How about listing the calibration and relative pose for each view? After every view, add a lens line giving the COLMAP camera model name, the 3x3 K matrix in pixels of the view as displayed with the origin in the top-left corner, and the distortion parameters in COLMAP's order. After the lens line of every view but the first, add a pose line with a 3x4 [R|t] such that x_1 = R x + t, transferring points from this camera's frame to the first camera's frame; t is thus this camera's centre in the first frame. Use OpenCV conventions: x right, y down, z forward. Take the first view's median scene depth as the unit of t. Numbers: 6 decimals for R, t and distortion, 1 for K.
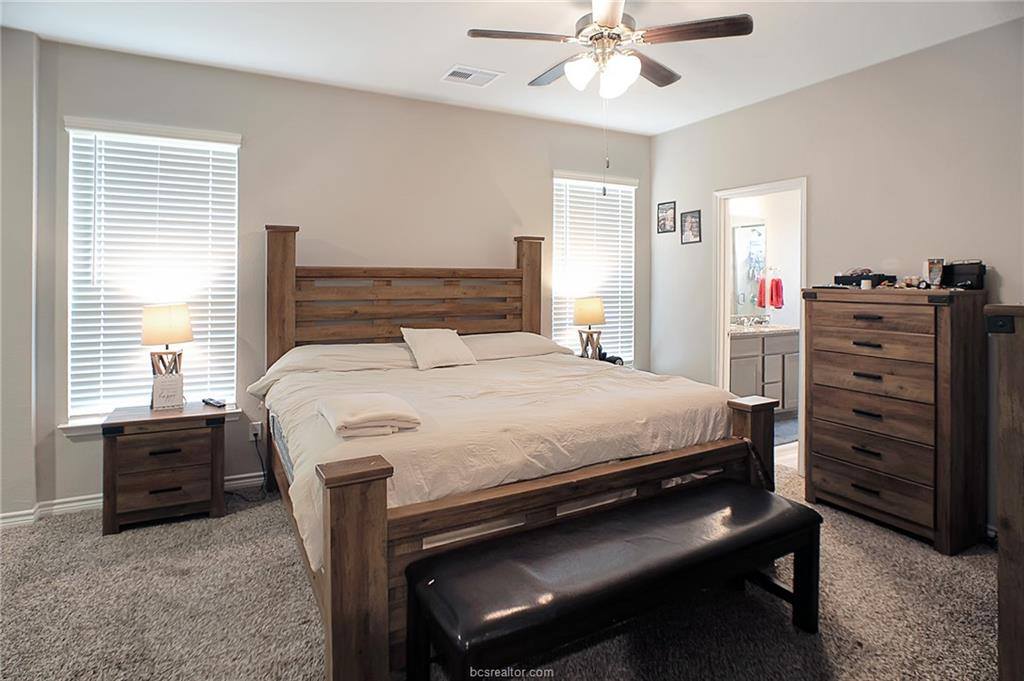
lens RADIAL K [[552.1, 0, 513.5], [0, 552.1, 279.2], [0, 0, 1]] dist [0.000157, -0.000009]
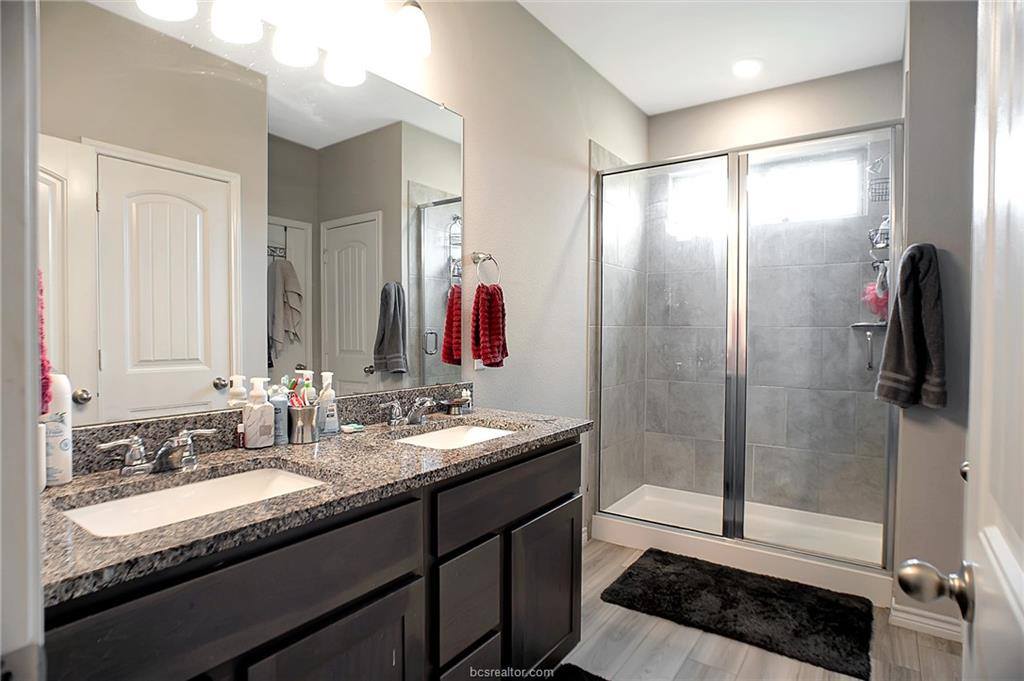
lens RADIAL K [[541.4, 0, 512.0], [0, 541.4, 340.5], [0, 0, 1]] dist [0.000096, 0.000028]
pose [[0.892033, -0.009351, 0.451874, 0.321641], [-0.000355, 0.999771, 0.021392, 0.028125], [-0.451971, -0.019243, 0.891825, 0.660958]]
